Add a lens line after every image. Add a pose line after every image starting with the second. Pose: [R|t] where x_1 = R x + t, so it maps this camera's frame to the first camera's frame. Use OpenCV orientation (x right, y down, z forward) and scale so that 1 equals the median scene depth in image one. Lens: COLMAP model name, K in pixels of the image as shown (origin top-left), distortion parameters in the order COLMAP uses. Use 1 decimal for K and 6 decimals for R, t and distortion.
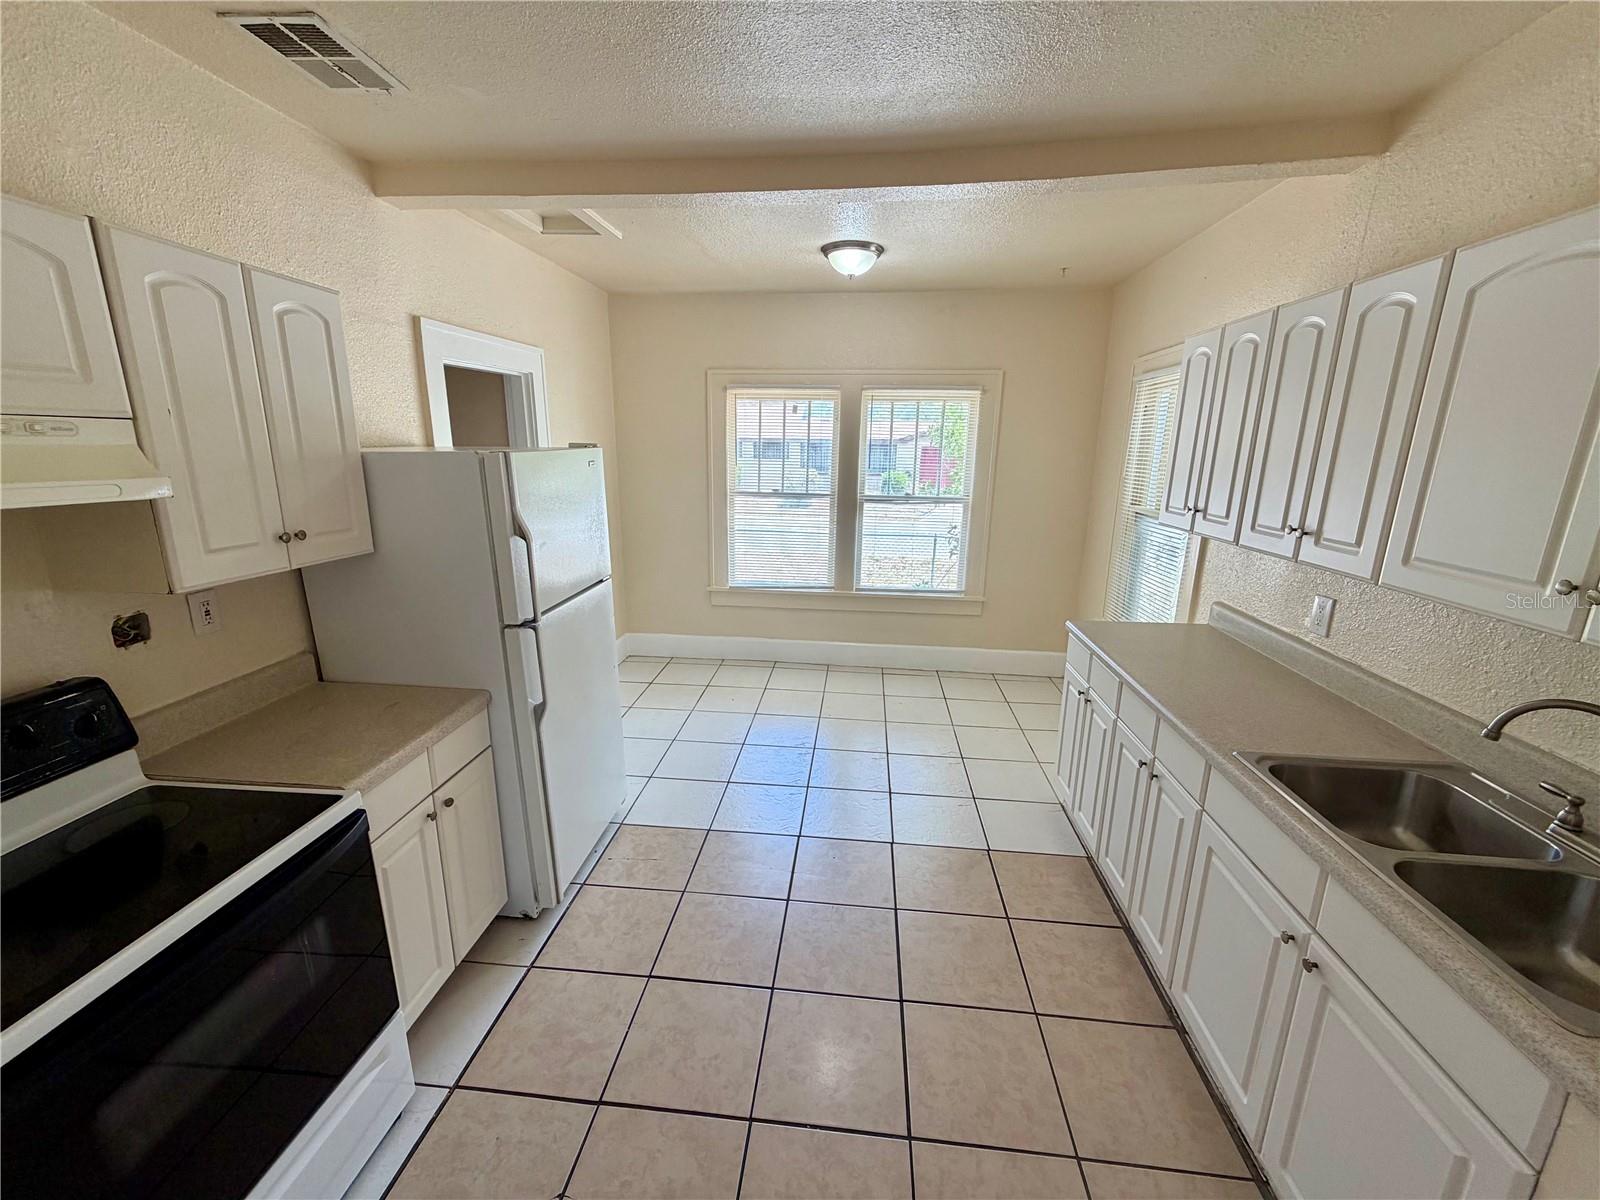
lens RADIAL K [[635.3, 0, 800.0], [0, 635.3, 600.0], [0, 0, 1]] dist [-0.001981, -0.000030]
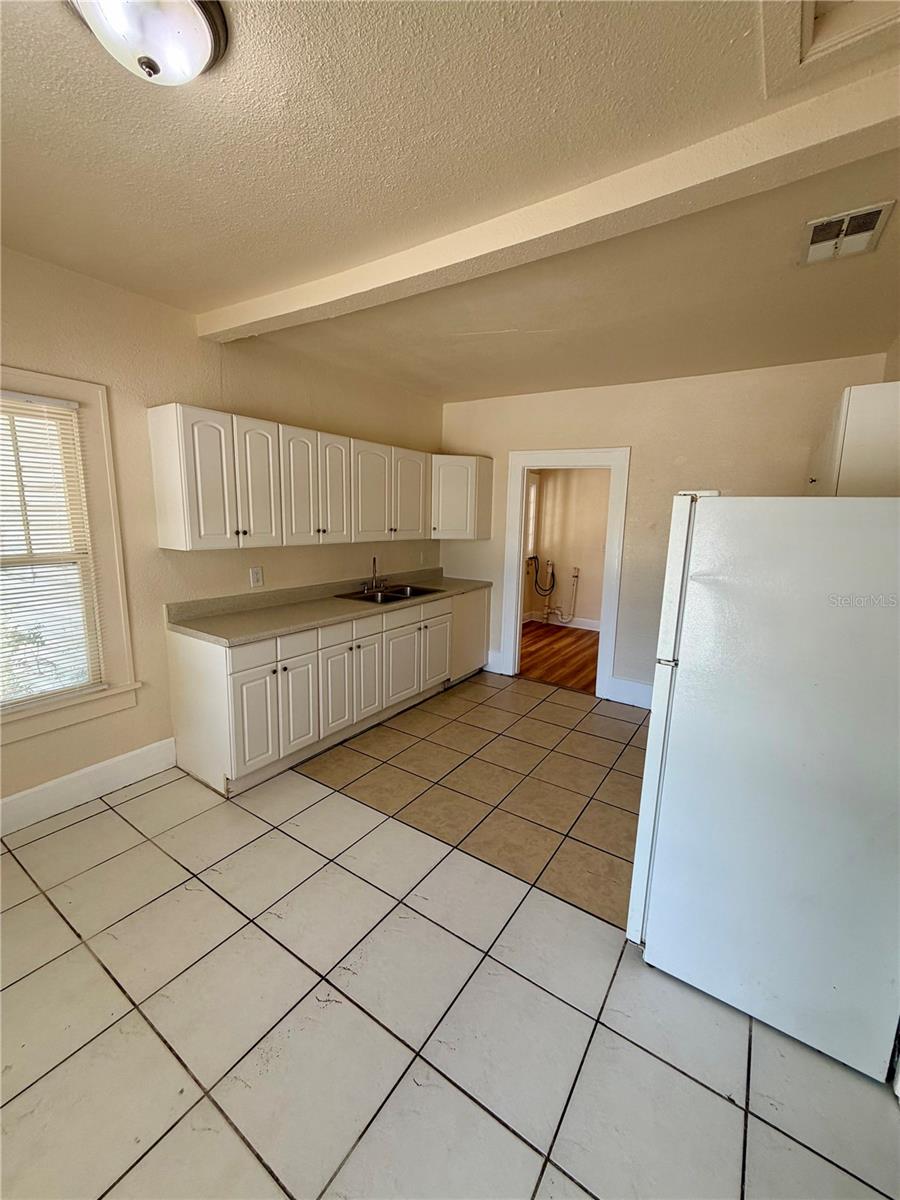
lens RADIAL K [[476.5, 0, 450.0], [0, 476.5, 600.0], [0, 0, 1]] dist [-0.001981, -0.000030]
pose [[-0.878028, -0.118337, 0.463750, -0.402719], [0.076250, 0.921989, 0.379634, -0.412369], [-0.472497, 0.368690, -0.800509, 1.878720]]
